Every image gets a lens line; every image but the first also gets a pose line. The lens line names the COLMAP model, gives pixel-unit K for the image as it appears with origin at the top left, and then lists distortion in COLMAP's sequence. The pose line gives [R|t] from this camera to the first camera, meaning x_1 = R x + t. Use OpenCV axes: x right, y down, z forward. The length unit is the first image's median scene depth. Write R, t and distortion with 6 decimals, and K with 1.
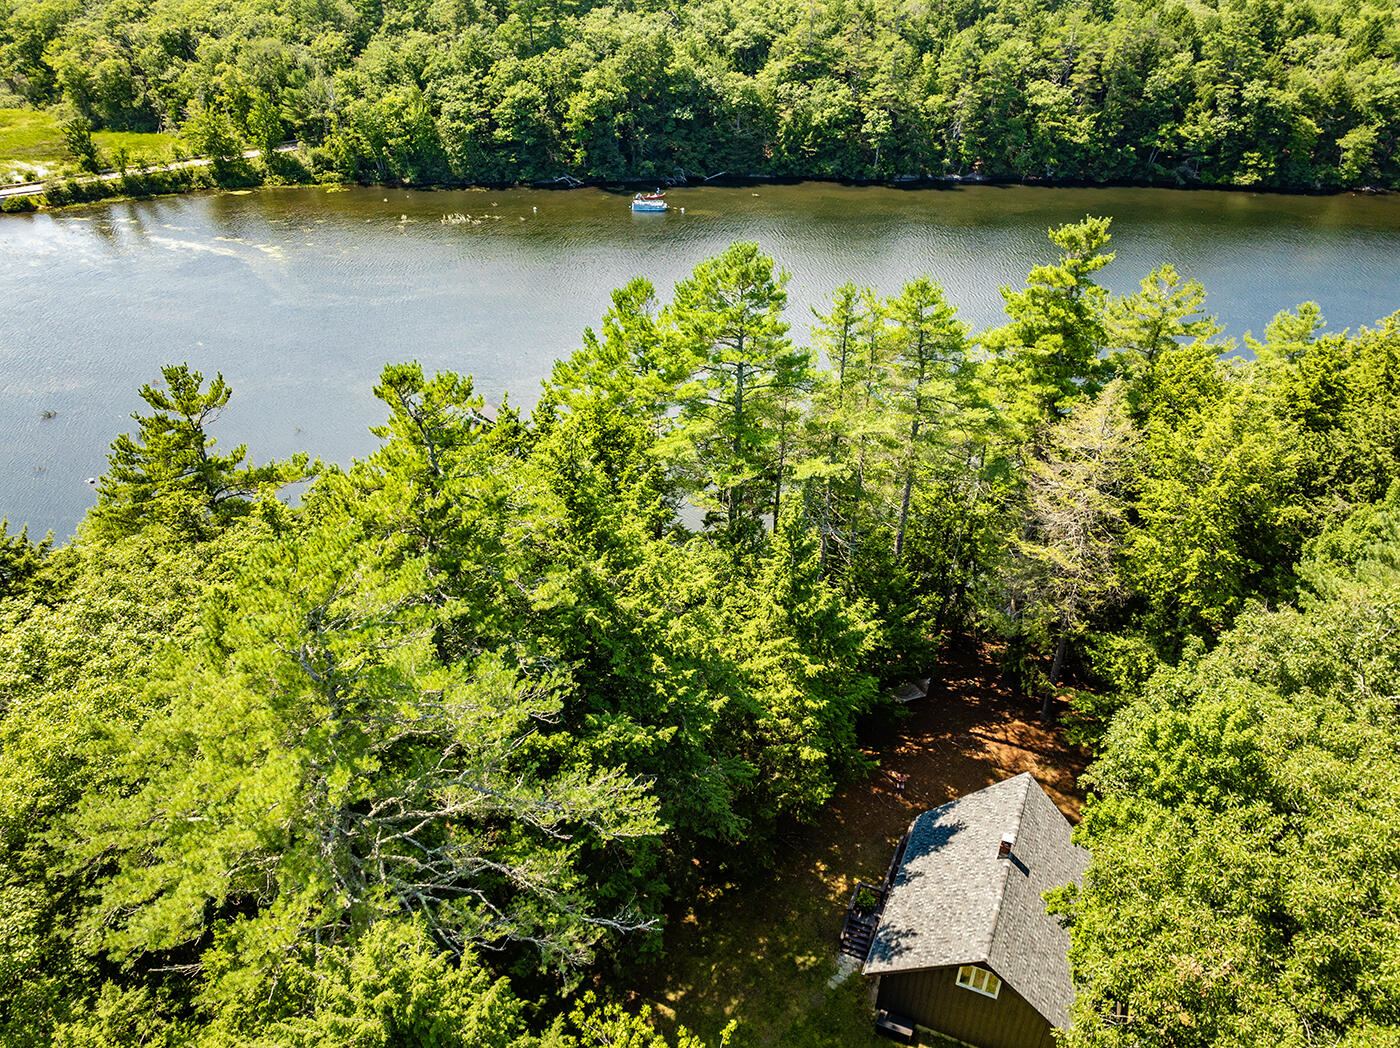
lens RADIAL K [[1014.8, 0, 700.0], [0, 1014.8, 524.0], [0, 0, 1]] dist [-0.005759, -0.000317]
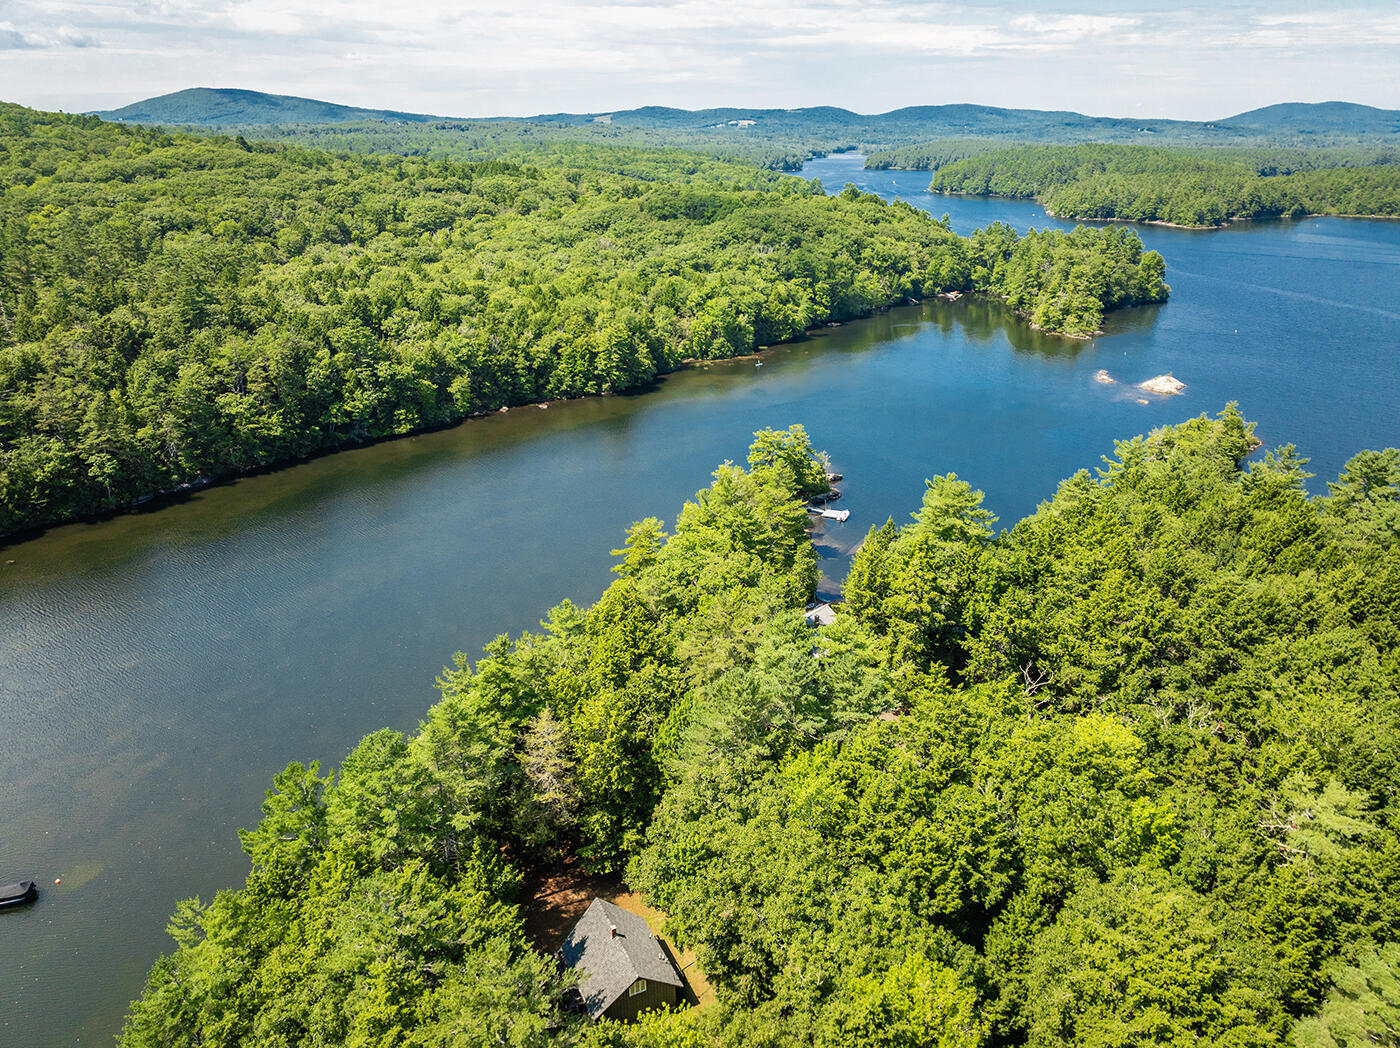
lens RADIAL K [[1004.9, 0, 727.6], [0, 1004.9, 519.5], [0, 0, 1]] dist [-0.035068, 0.001005]
pose [[0.633445, -0.301692, 0.712552, -0.181260], [0.393985, 0.918308, 0.038564, -0.109211], [-0.665976, 0.256306, 0.700559, -0.204462]]
